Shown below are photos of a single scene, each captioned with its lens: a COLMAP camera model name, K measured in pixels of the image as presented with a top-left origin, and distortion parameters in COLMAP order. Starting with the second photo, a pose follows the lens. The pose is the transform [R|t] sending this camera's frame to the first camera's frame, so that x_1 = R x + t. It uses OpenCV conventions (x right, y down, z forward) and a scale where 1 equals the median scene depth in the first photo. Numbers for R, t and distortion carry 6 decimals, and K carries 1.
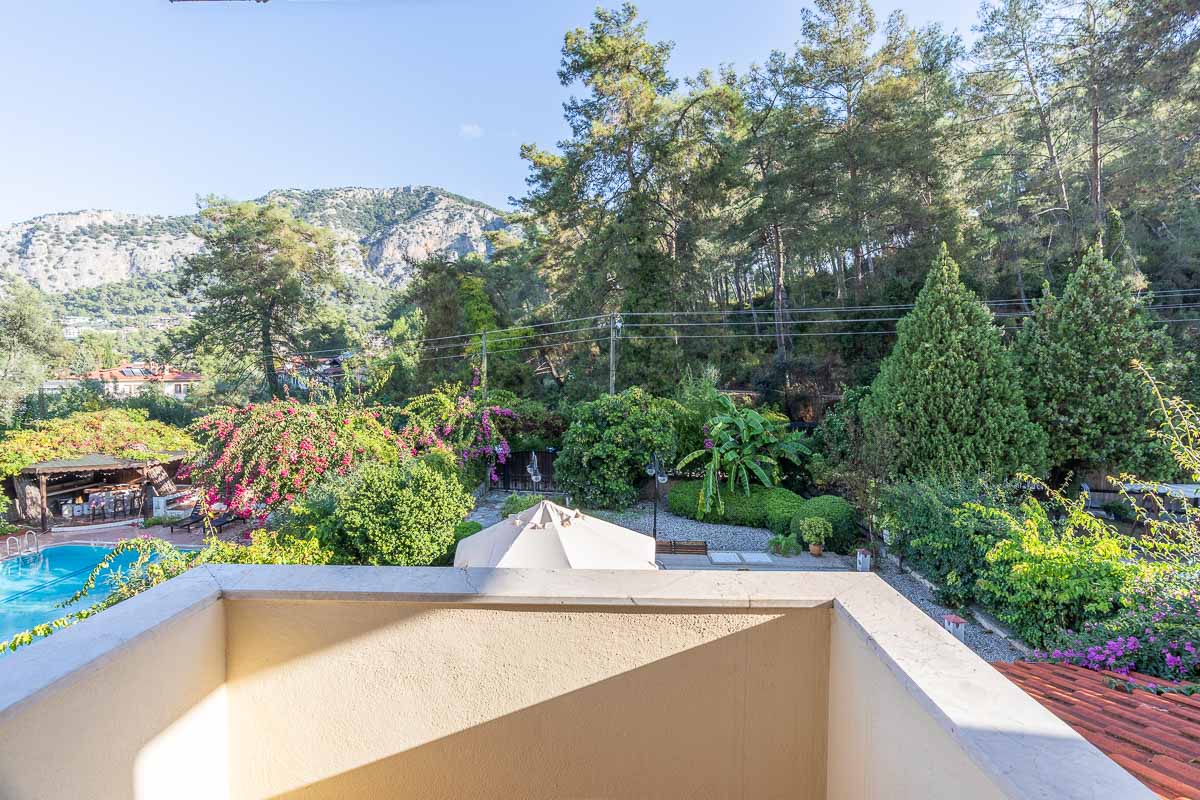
lens RADIAL K [[544.5, 0, 603.8], [0, 544.5, 393.4], [0, 0, 1]] dist [-0.003160, -0.000746]
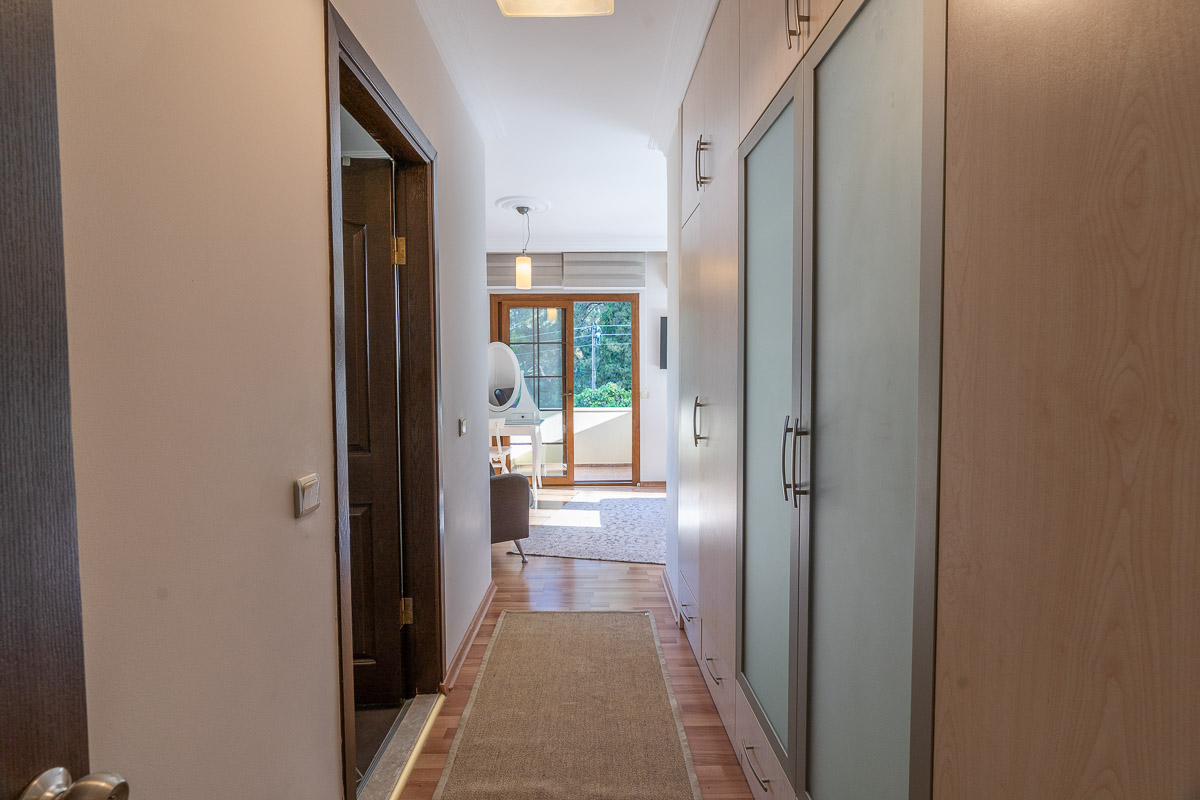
lens RADIAL K [[544.5, 0, 598.8], [0, 544.5, 394.1], [0, 0, 1]] dist [-0.003160, -0.000746]
pose [[0.999610, -0.013294, 0.024560, -0.003044], [0.013376, 0.999905, -0.003201, 0.012579], [-0.024515, 0.003528, 0.999693, -0.199006]]
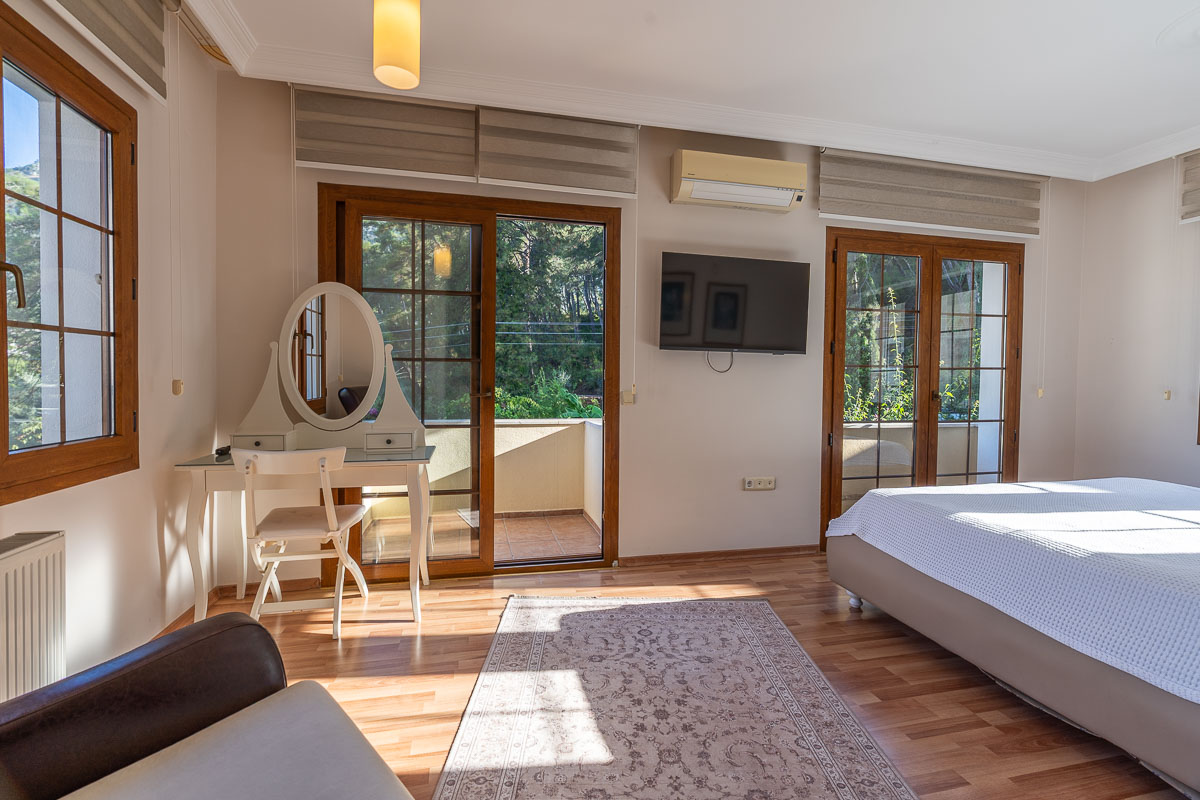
lens RADIAL K [[544.5, 0, 599.8], [0, 544.5, 398.4], [0, 0, 1]] dist [-0.003160, -0.000746]
pose [[0.966742, -0.005833, 0.255686, -0.014670], [0.007601, 0.999954, -0.005926, 0.013343], [-0.255639, 0.007673, 0.966742, -0.101432]]
